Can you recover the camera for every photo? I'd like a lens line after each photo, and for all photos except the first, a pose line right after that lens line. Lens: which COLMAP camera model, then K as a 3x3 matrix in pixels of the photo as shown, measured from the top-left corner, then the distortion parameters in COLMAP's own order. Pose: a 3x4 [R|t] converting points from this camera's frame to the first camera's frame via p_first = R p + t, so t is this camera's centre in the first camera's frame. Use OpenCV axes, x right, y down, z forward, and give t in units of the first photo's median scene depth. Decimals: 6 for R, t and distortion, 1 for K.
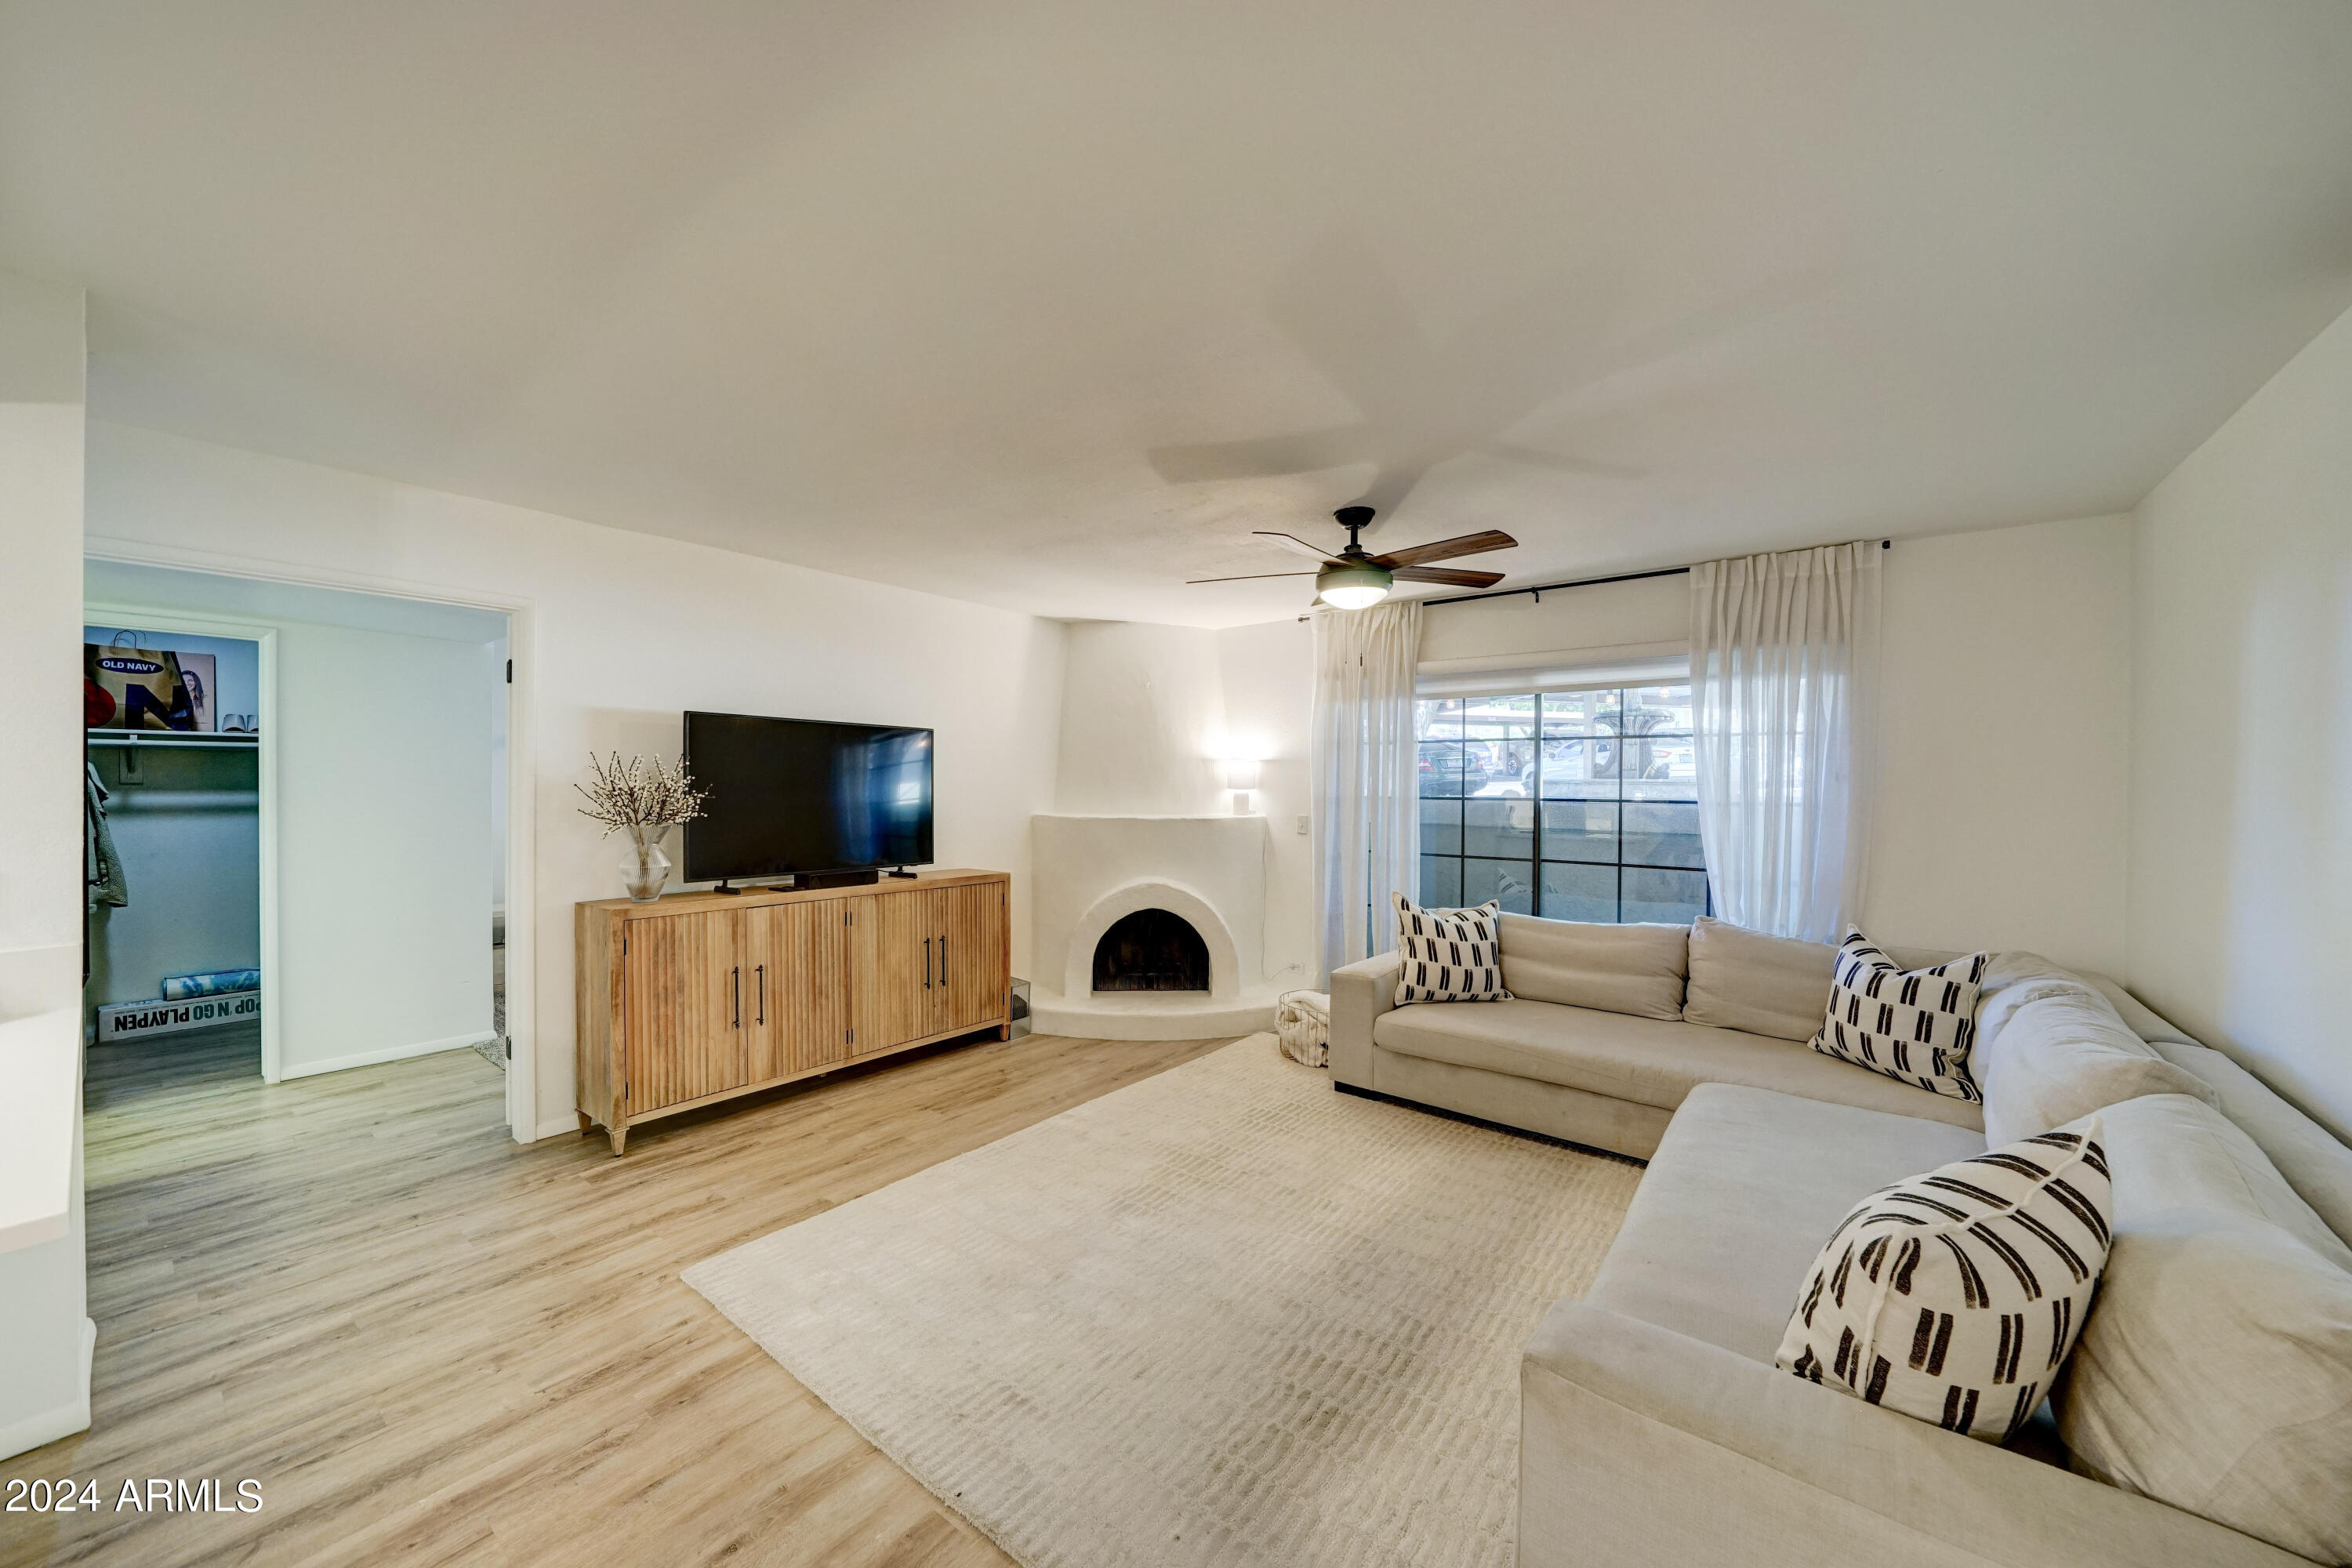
lens RADIAL K [[857.8, 0, 1173.3], [0, 857.8, 788.2], [0, 0, 1]] dist [-0.016394, 0.003433]
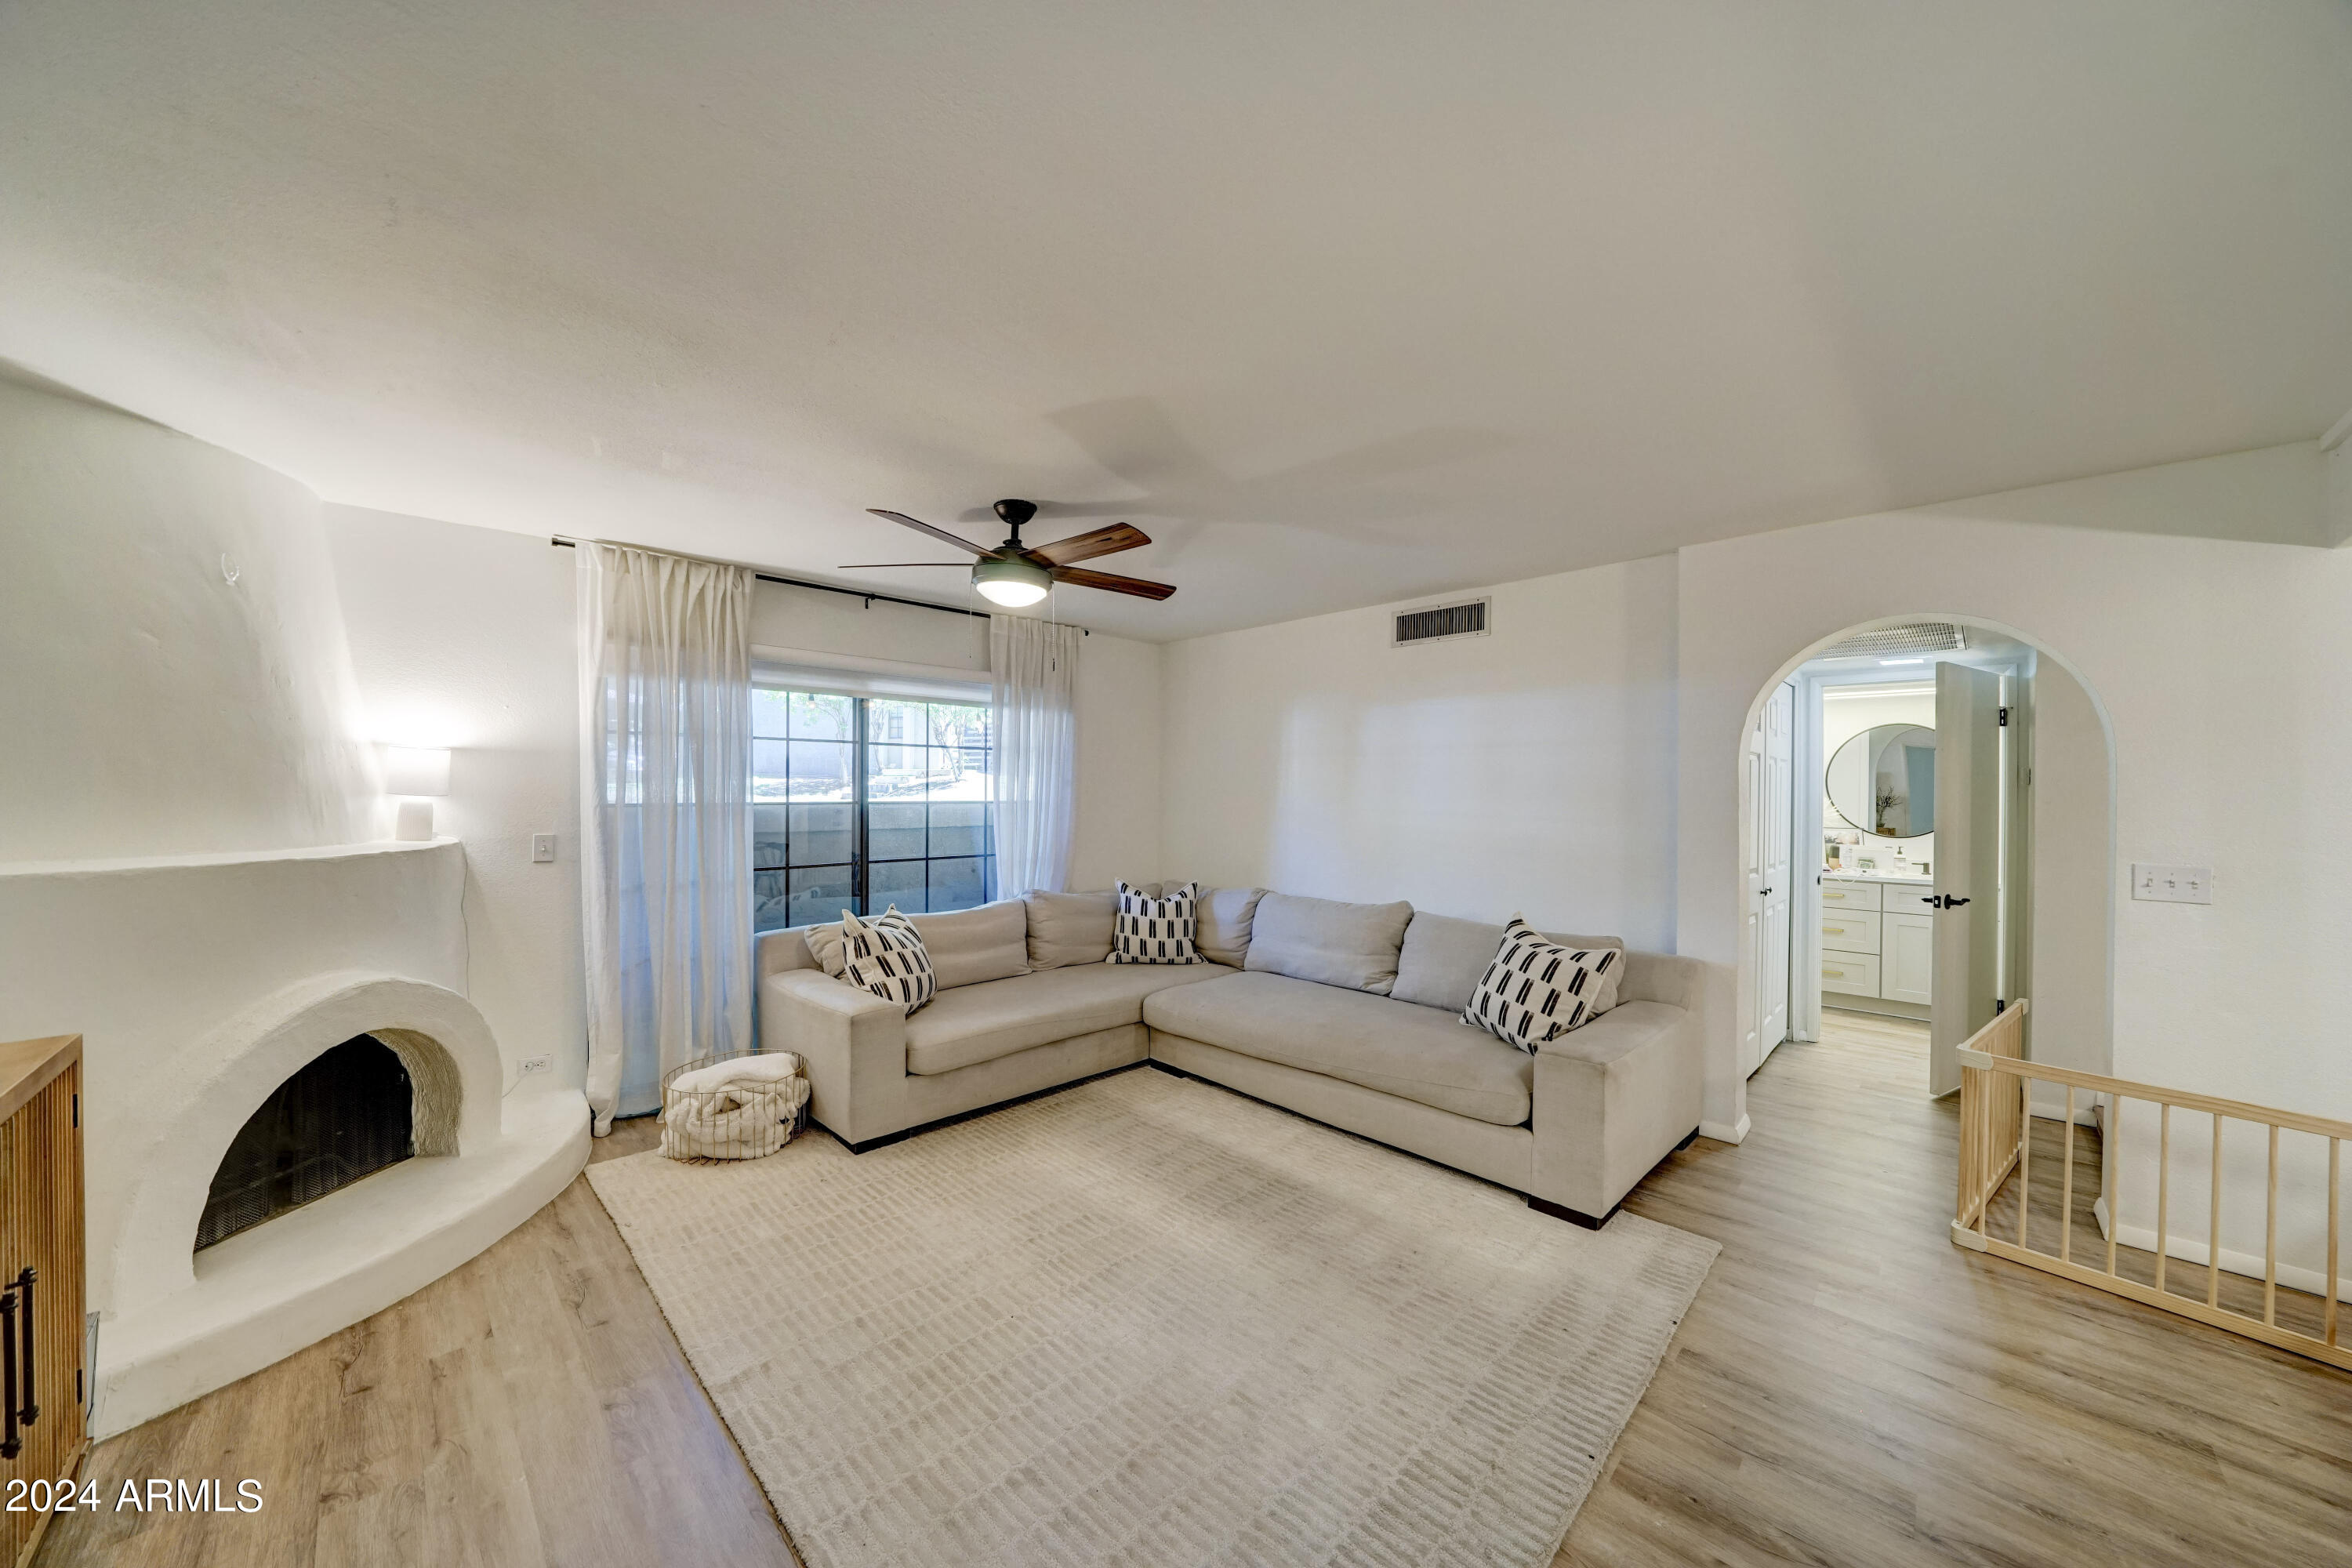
lens RADIAL K [[813.8, 0, 1175.3], [0, 813.8, 791.8], [0, 0, 1]] dist [-0.020590, 0.000163]
pose [[0.117100, -0.007145, 0.993094, -0.577181], [-0.000293, 0.999974, 0.007230, -0.008124], [-0.993120, -0.001138, 0.117095, 0.618016]]
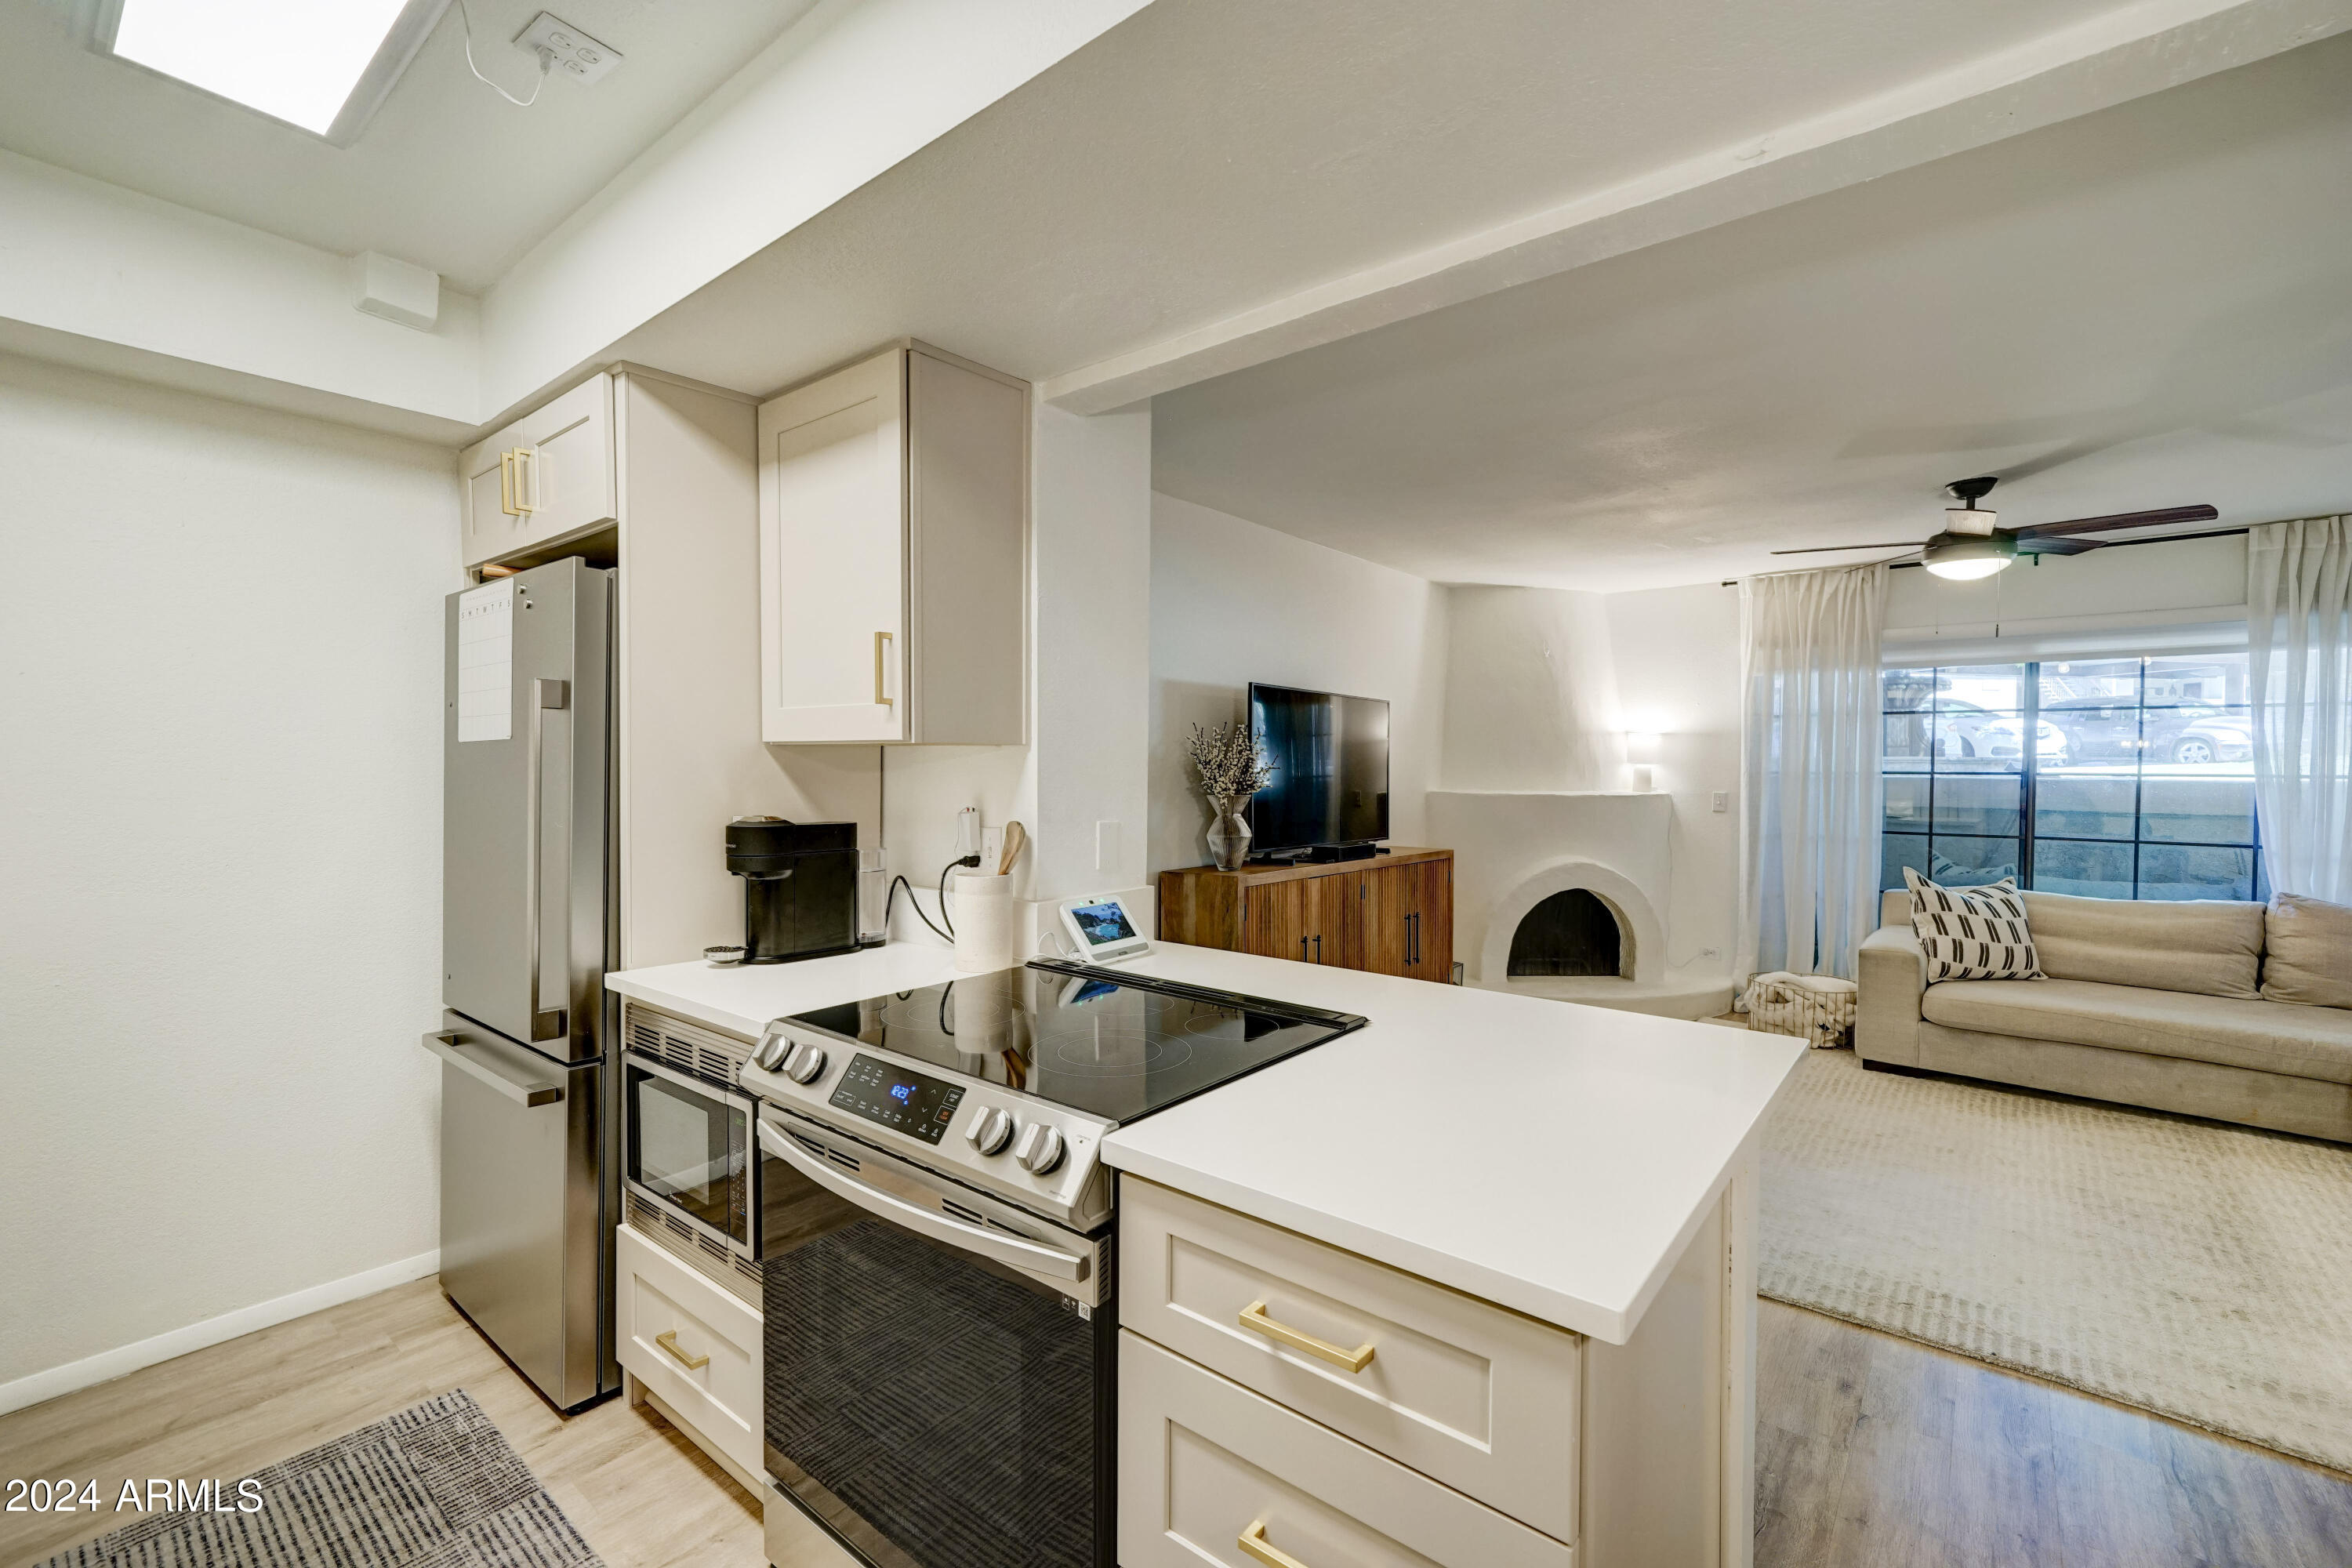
lens RADIAL K [[1007.6, 0, 1174.3], [0, 1007.6, 793.1], [0, 0, 1]] dist [-0.000078, 0.005278]
pose [[0.999732, 0.001521, -0.023116, -0.594416], [-0.001028, 0.999772, 0.021335, 0.013753], [0.023143, -0.021306, 0.999505, -0.173828]]
